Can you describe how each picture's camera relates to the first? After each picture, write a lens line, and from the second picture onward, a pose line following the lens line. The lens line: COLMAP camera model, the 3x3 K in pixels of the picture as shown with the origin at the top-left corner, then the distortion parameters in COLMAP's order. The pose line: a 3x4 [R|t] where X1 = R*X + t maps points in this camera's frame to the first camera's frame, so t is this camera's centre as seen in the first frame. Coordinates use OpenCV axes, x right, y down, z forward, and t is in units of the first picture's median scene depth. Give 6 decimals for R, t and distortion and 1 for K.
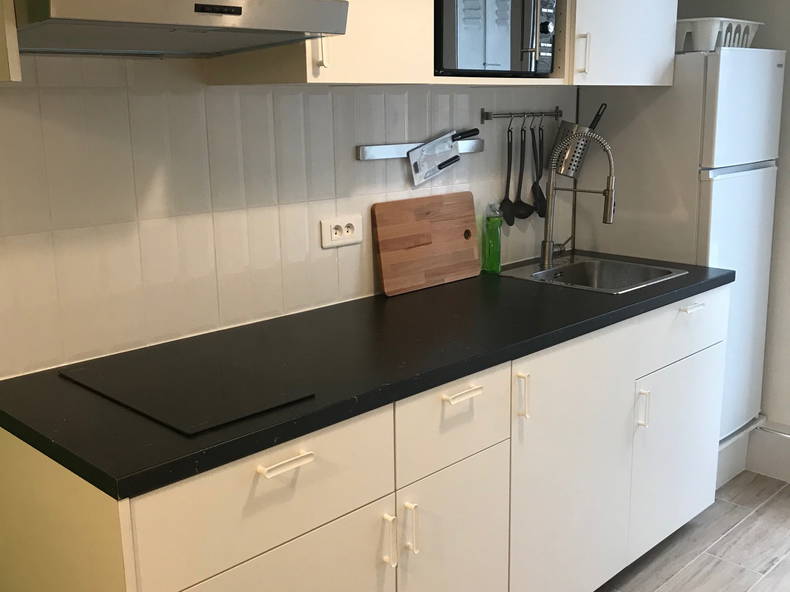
lens RADIAL K [[856.6, 0, 395.0], [0, 856.6, 296.0], [0, 0, 1]] dist [0.158917, -0.439102]
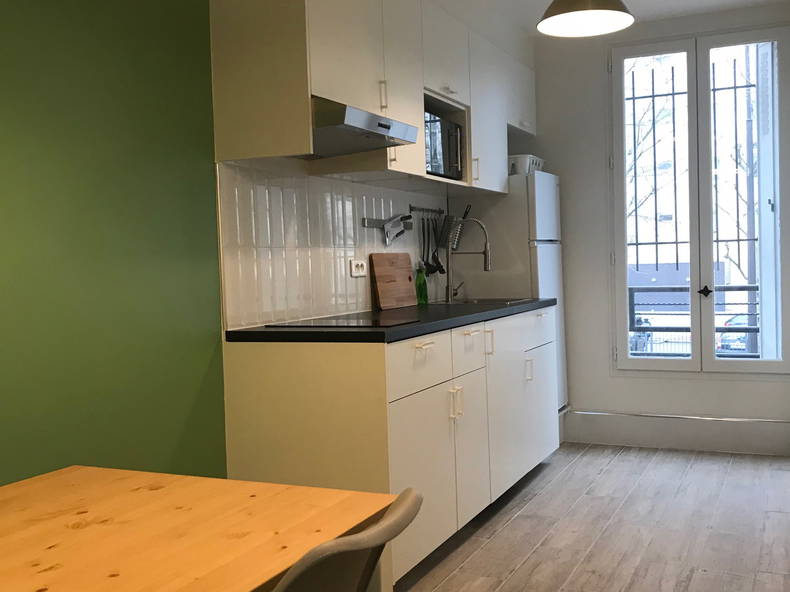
lens RADIAL K [[856.6, 0, 395.0], [0, 856.6, 296.0], [0, 0, 1]] dist [0.158917, -0.439102]
pose [[0.942608, -0.034569, 0.332108, -0.474302], [0.098259, 0.979303, -0.176948, 0.239706], [-0.319117, 0.199425, 0.926495, -0.467029]]
